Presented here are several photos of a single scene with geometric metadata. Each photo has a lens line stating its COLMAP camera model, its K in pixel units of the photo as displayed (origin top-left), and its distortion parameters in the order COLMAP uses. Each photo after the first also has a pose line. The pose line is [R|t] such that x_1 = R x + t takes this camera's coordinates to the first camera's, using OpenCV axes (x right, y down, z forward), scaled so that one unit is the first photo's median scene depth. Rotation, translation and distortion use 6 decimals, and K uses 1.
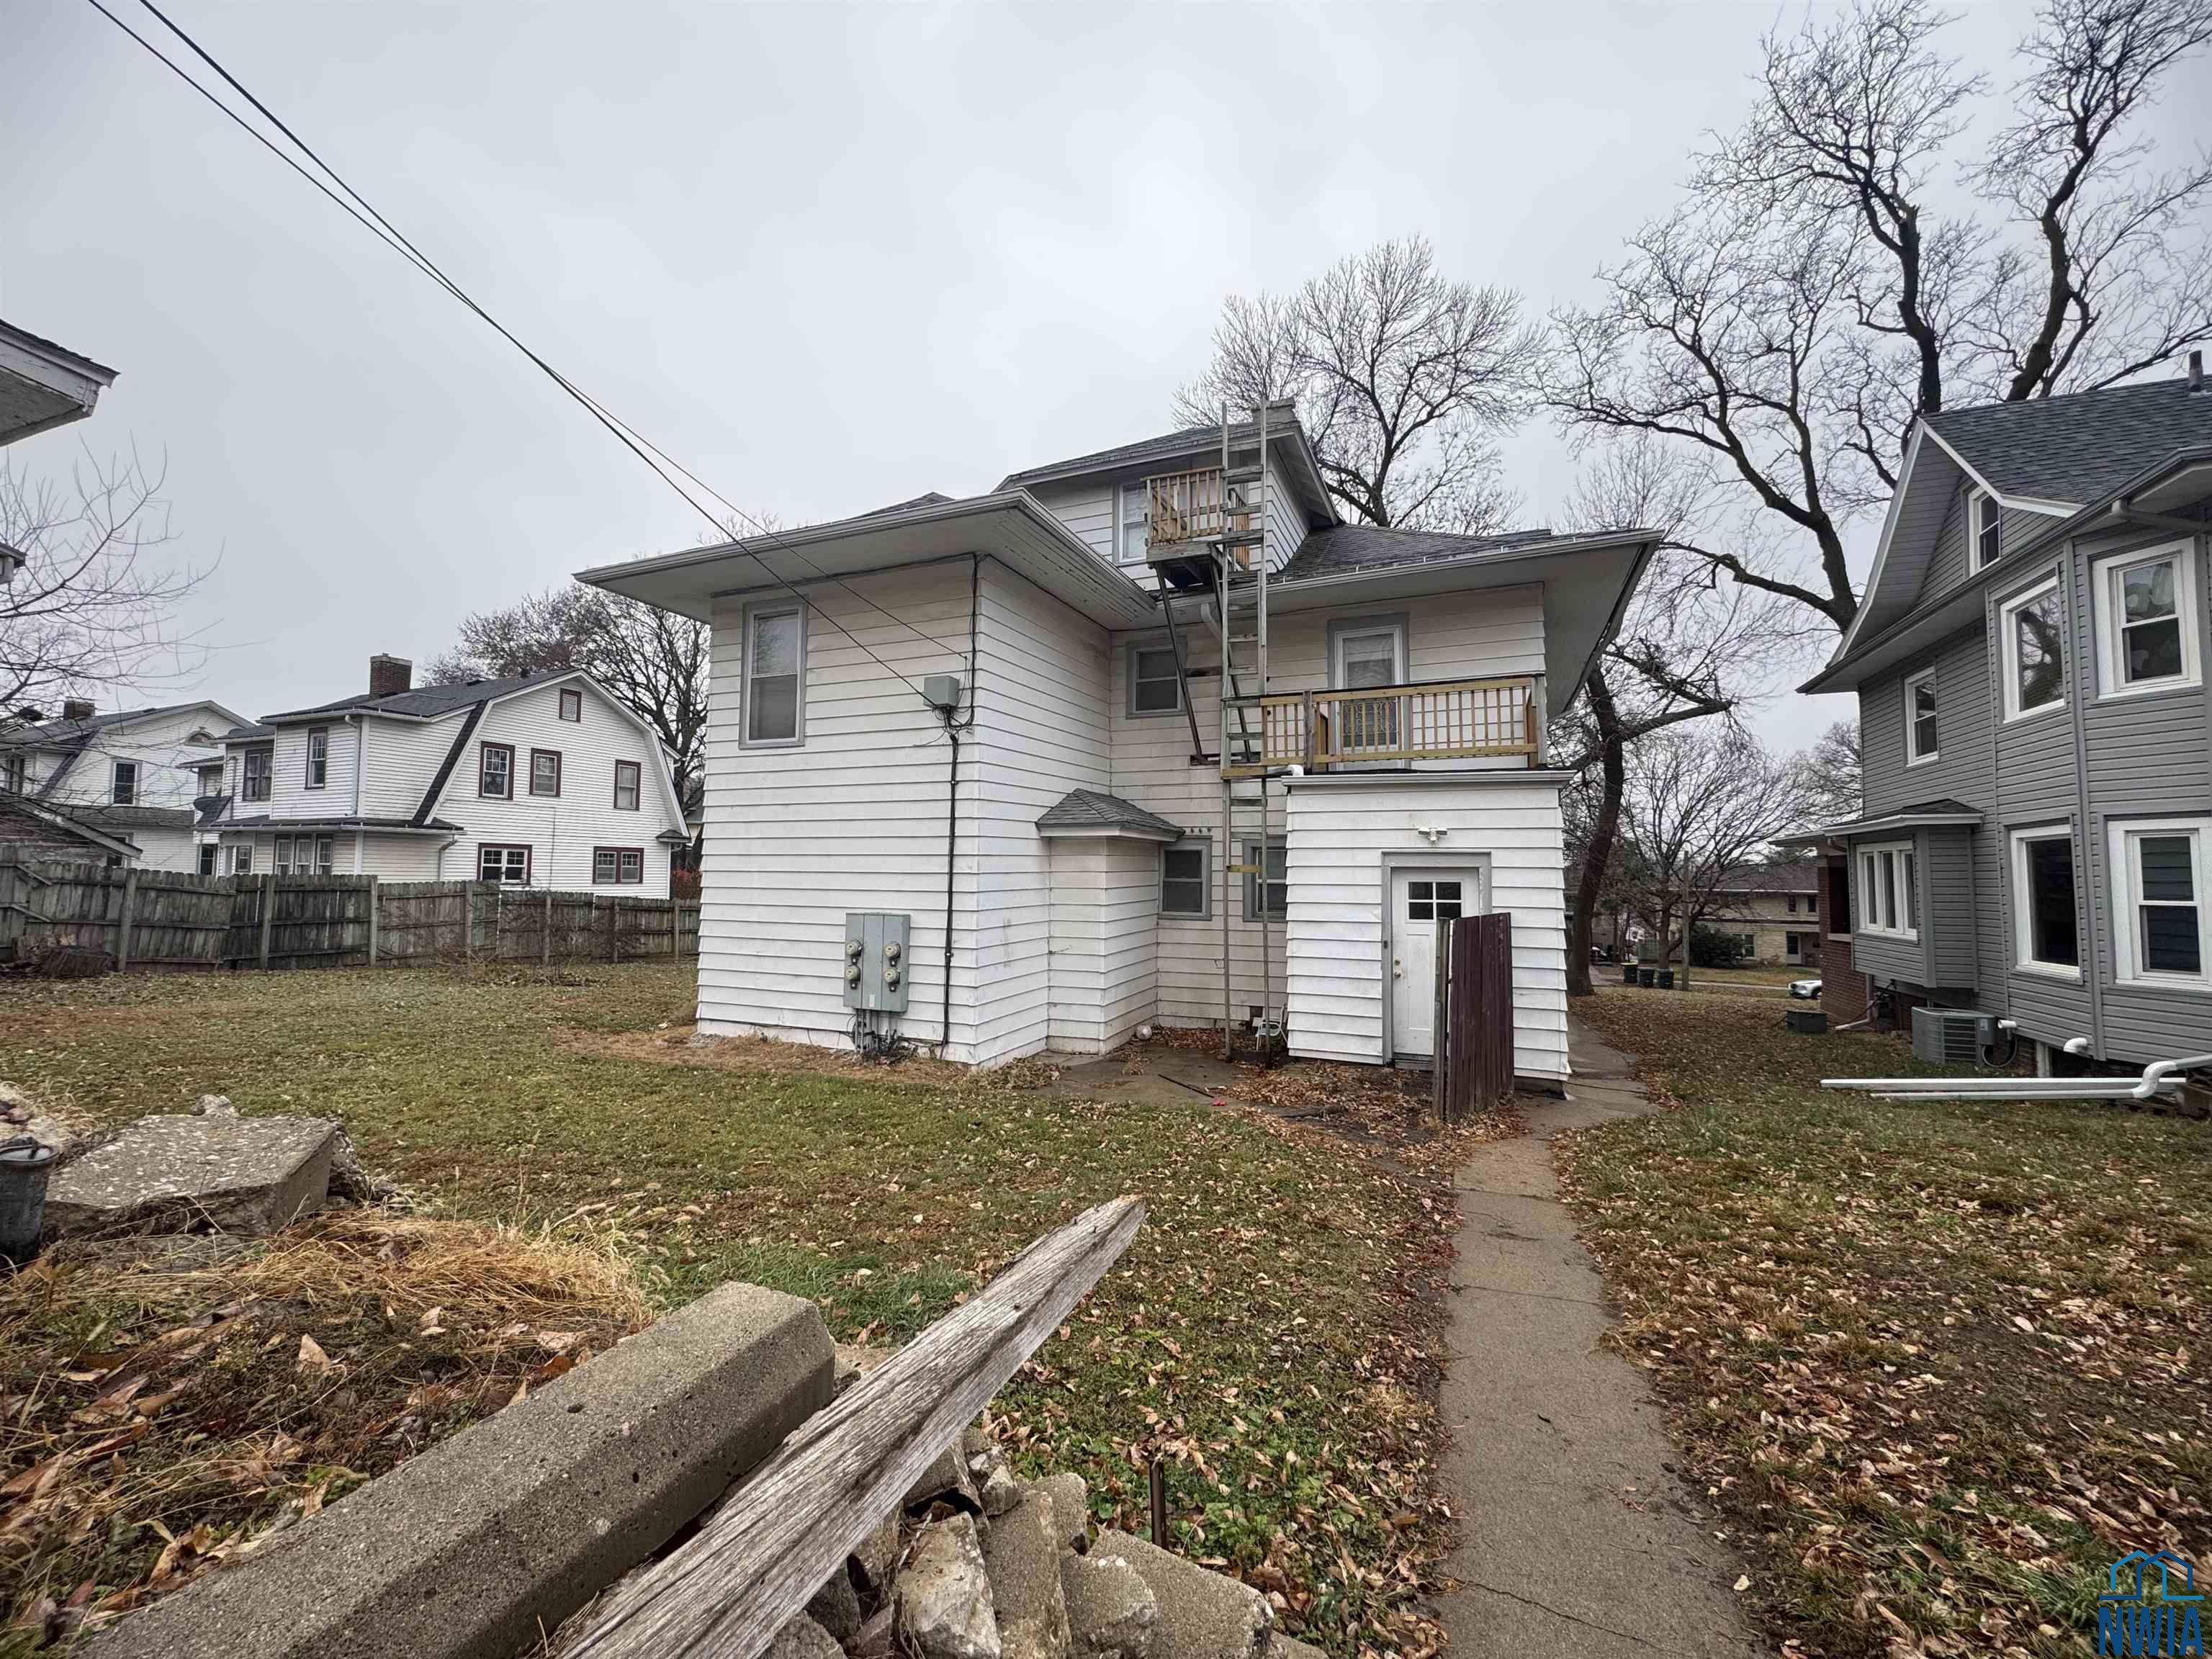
lens RADIAL K [[881.4, 0, 1107.2], [0, 881.4, 823.4], [0, 0, 1]] dist [-0.001818, 0.000193]
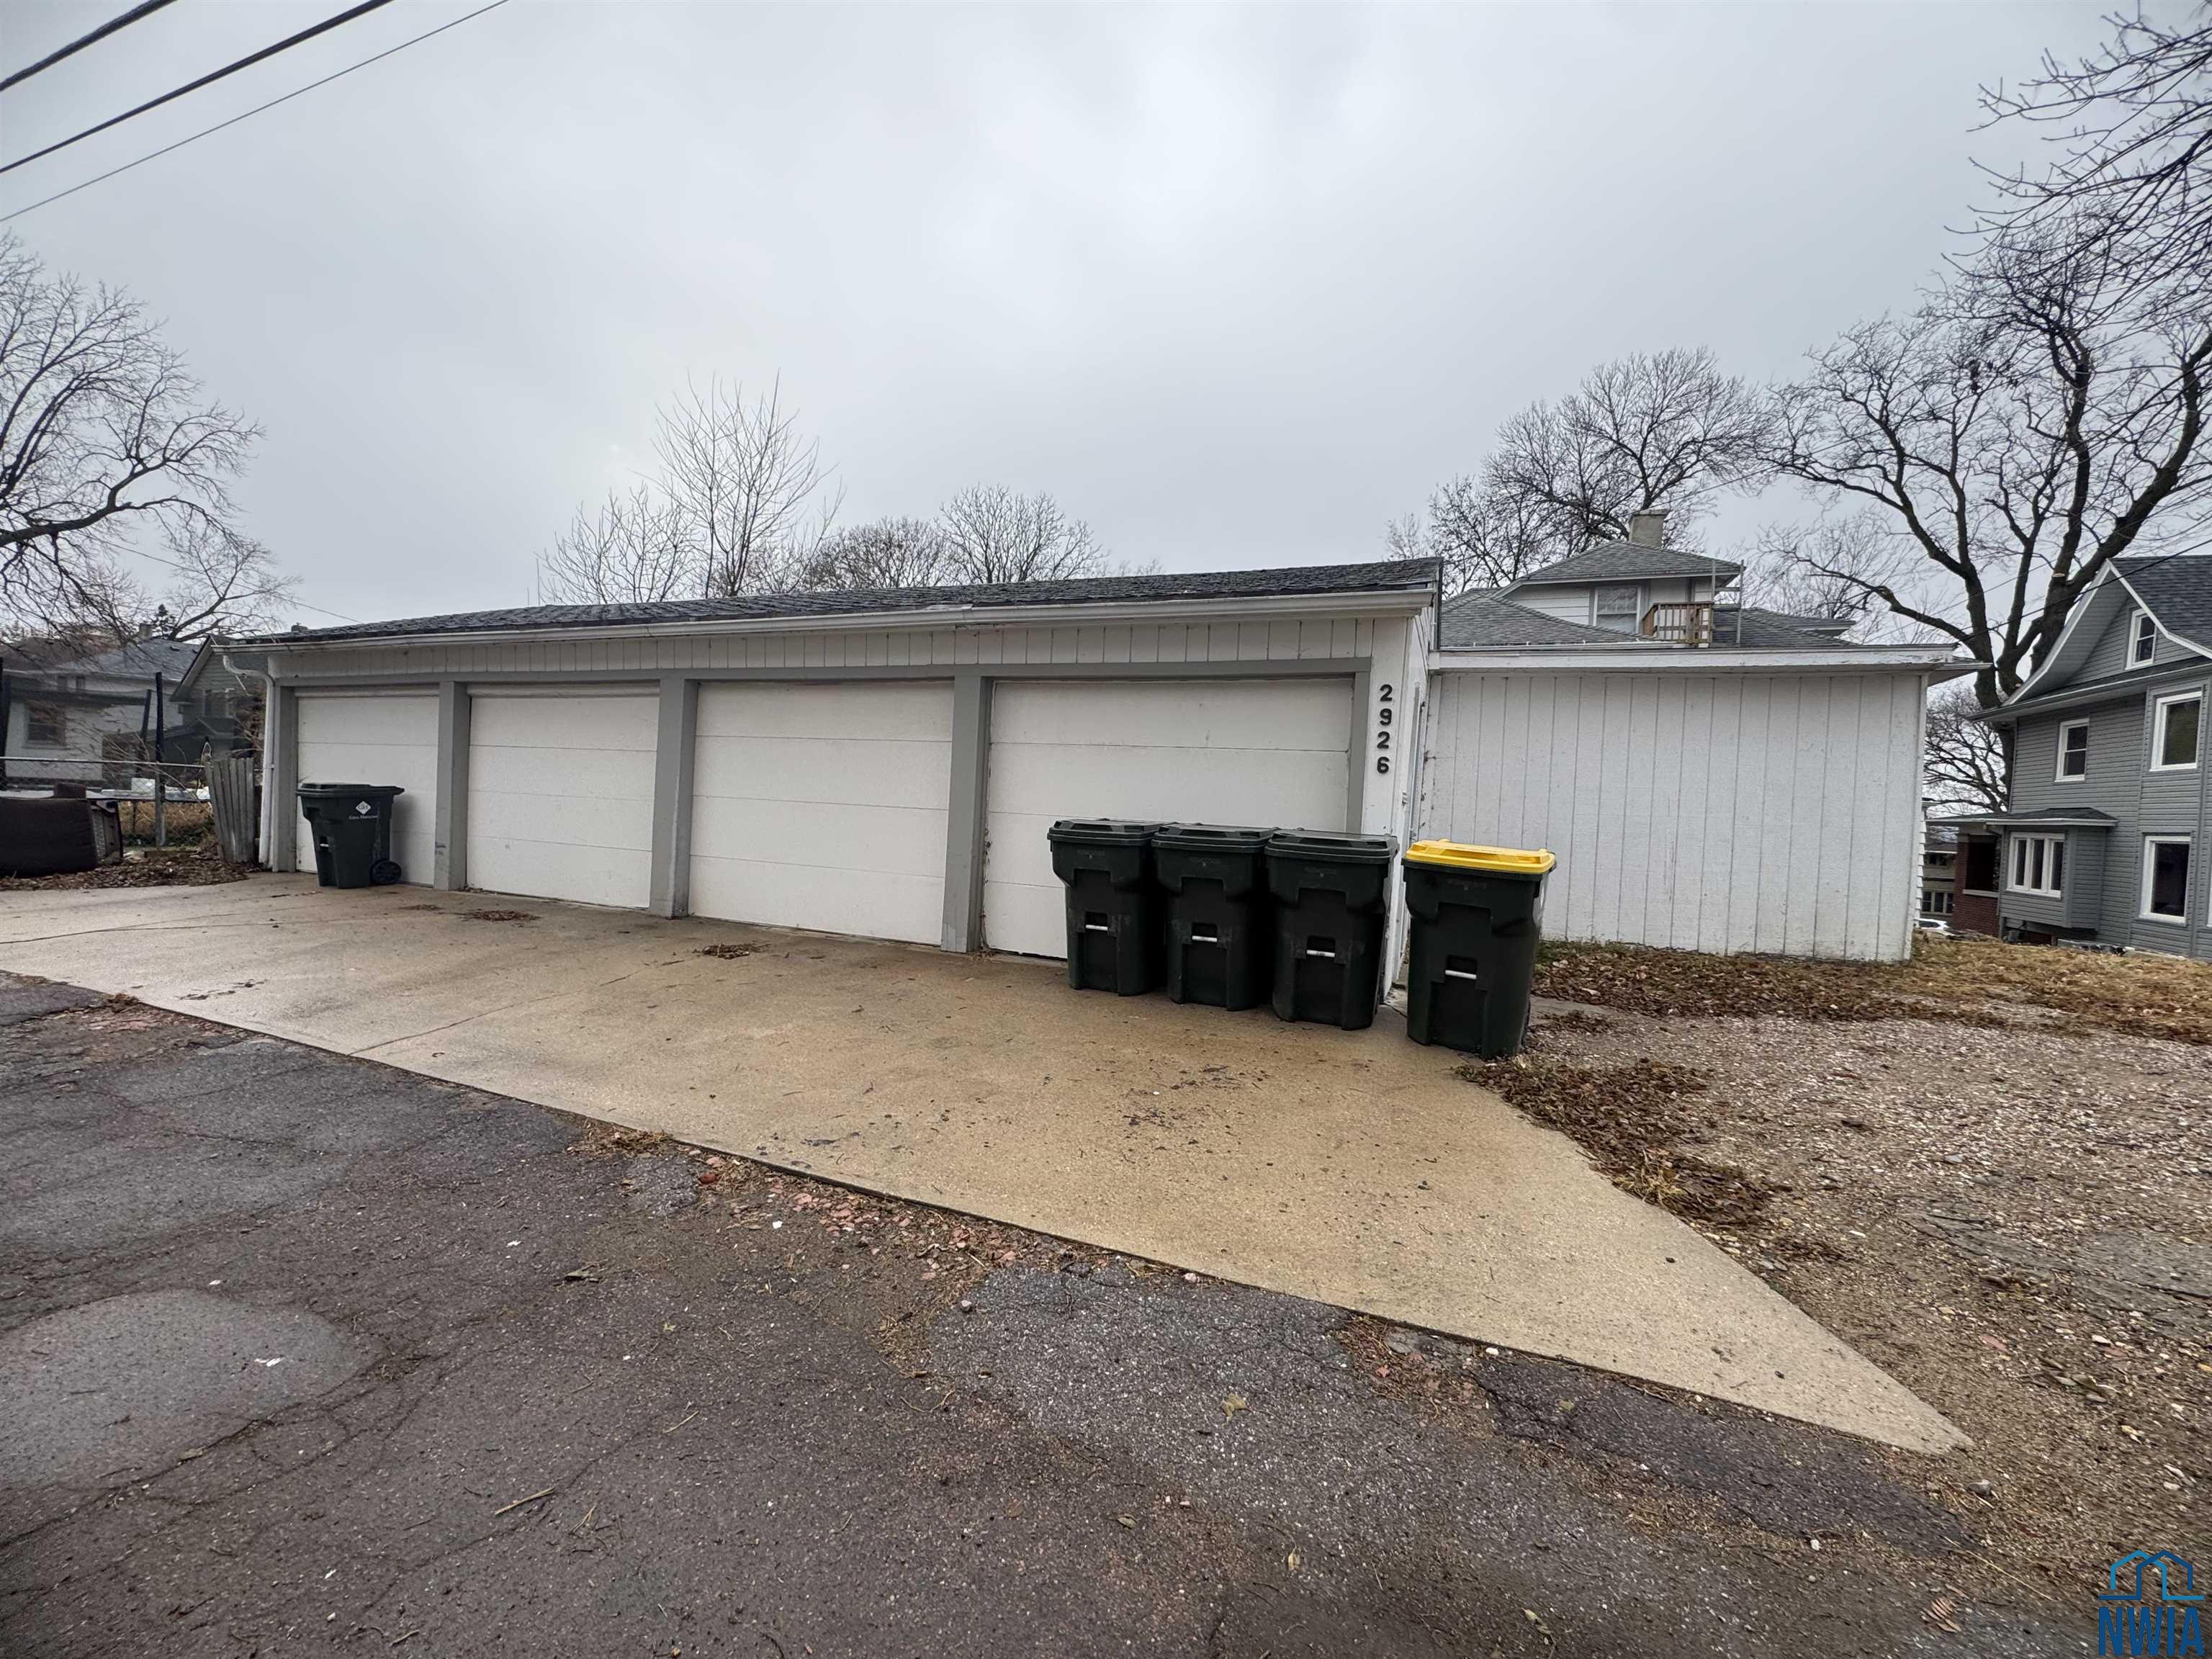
lens RADIAL K [[881.4, 0, 1114.3], [0, 881.4, 825.6], [0, 0, 1]] dist [-0.001818, 0.000193]
pose [[0.999295, 0.033654, 0.016630, -0.461888], [-0.034970, 0.995643, 0.086442, -0.041592], [-0.013648, -0.086963, 0.996118, -0.306222]]
